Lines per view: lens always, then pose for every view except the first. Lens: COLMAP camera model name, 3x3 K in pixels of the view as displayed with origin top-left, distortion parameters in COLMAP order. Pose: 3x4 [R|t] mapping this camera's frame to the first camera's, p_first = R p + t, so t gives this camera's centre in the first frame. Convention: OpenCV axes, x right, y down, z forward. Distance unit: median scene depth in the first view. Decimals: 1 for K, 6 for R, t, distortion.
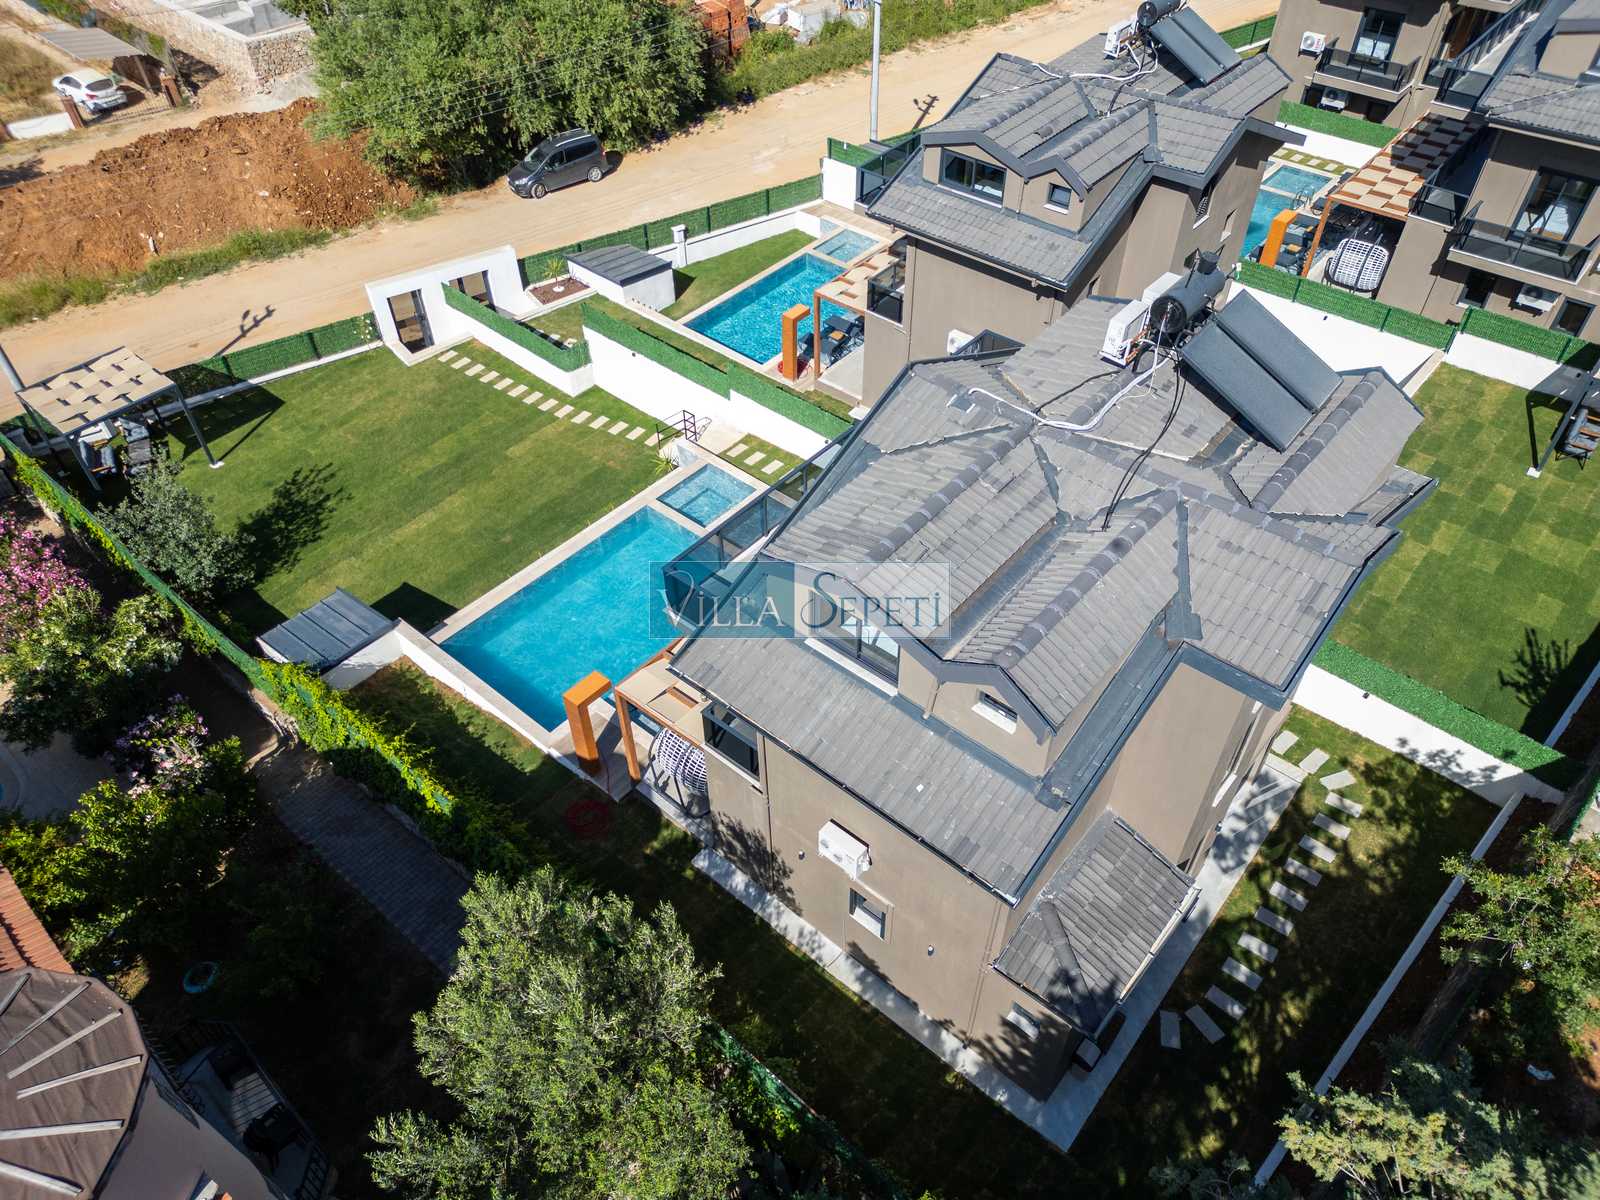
lens RADIAL K [[1118.1, 0, 804.8], [0, 1118.1, 597.3], [0, 0, 1]] dist [0.075098, -0.065183]
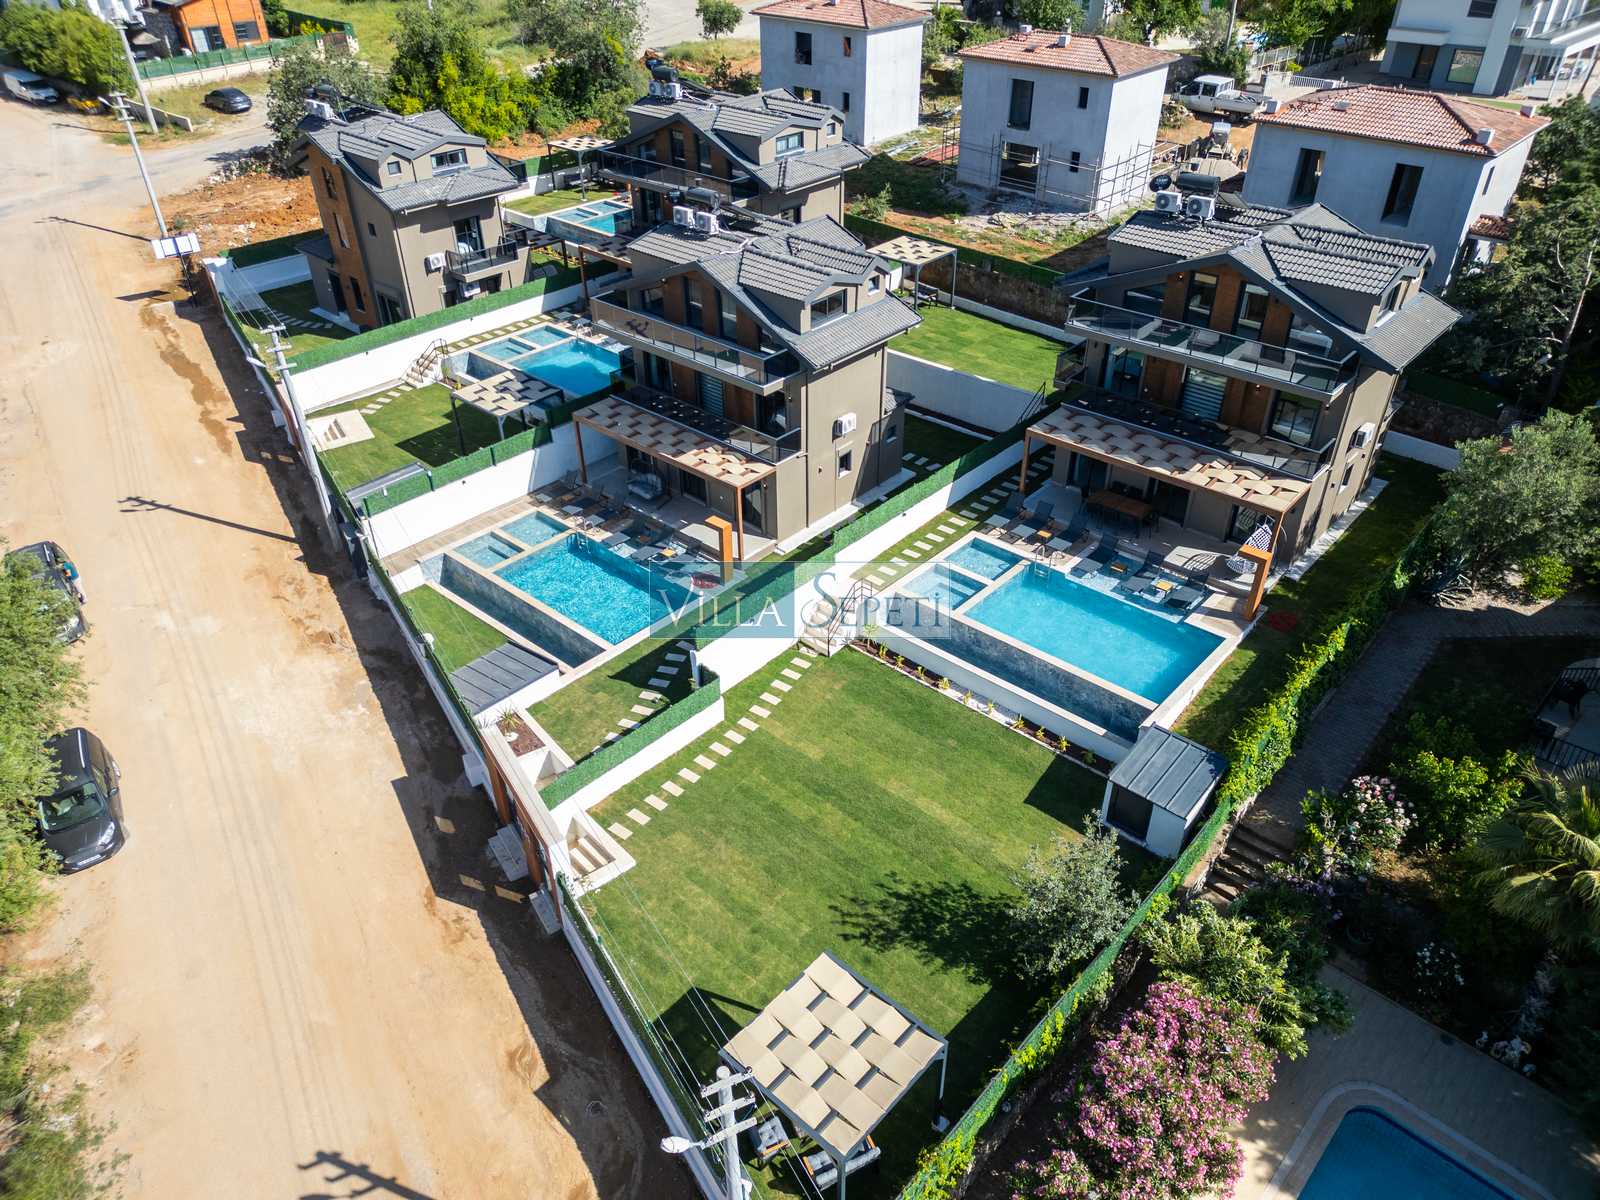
lens RADIAL K [[1118.1, 0, 804.8], [0, 1118.1, 597.3], [0, 0, 1]] dist [0.075098, -0.065183]
pose [[0.023114, -0.558956, 0.828875, -0.881698], [0.710047, 0.592832, 0.379979, -0.522401], [-0.703775, 0.579757, 0.410588, 0.491466]]
